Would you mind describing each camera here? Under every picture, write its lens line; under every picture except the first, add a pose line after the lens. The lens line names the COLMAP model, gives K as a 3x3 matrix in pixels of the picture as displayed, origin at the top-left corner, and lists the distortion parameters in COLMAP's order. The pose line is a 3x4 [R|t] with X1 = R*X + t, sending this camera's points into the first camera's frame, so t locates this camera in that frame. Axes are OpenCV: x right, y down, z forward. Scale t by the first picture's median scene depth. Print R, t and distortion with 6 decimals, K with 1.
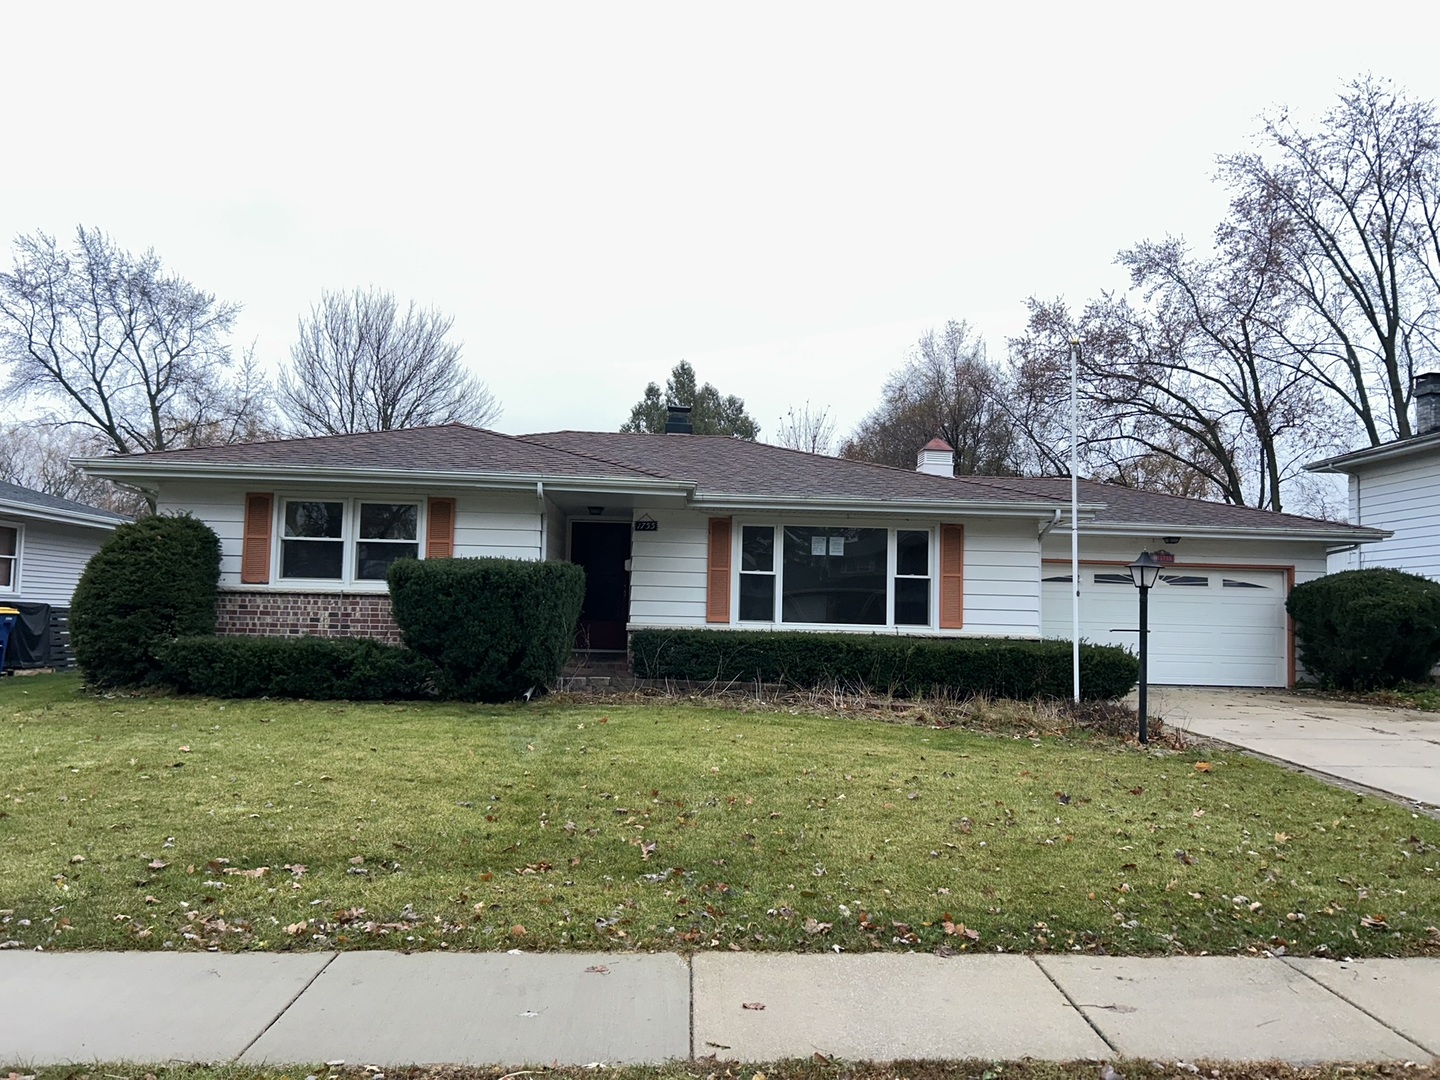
lens RADIAL K [[1073.3, 0, 720.0], [0, 1073.3, 540.0], [0, 0, 1]] dist [0.059401, -0.075394]
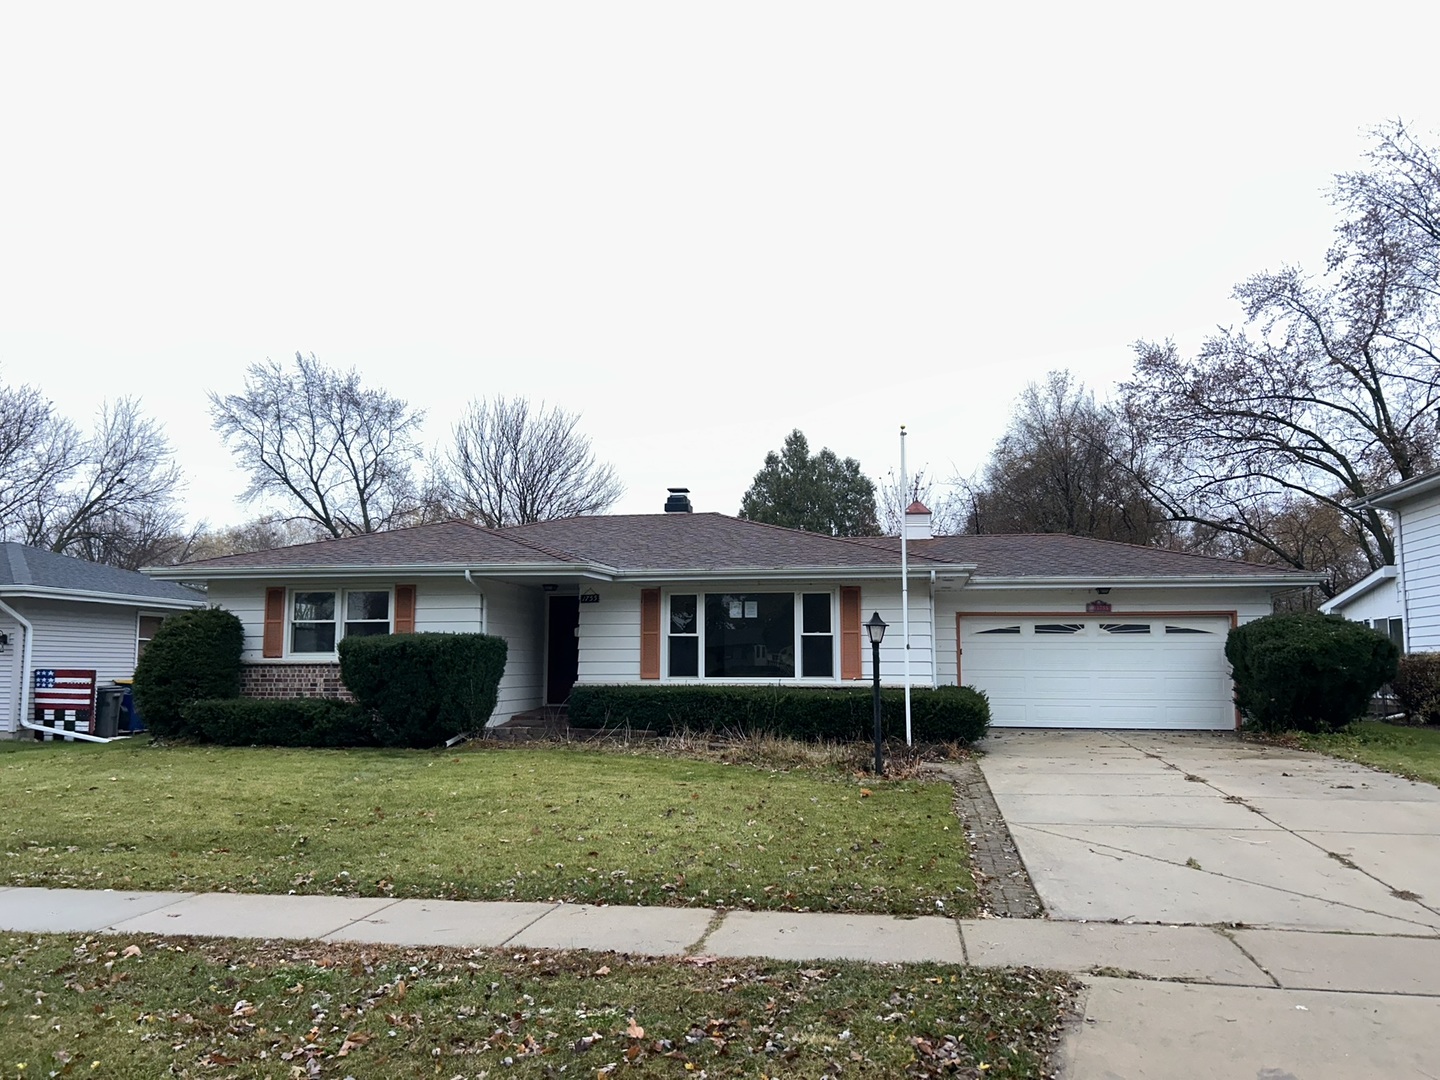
lens RADIAL K [[1073.3, 0, 720.0], [0, 1073.3, 540.0], [0, 0, 1]] dist [0.059401, -0.075394]
pose [[0.974792, -0.050157, -0.217405, 0.331848], [0.039288, 0.997766, -0.054034, -0.007920], [0.219629, 0.044131, 0.974585, -0.130946]]
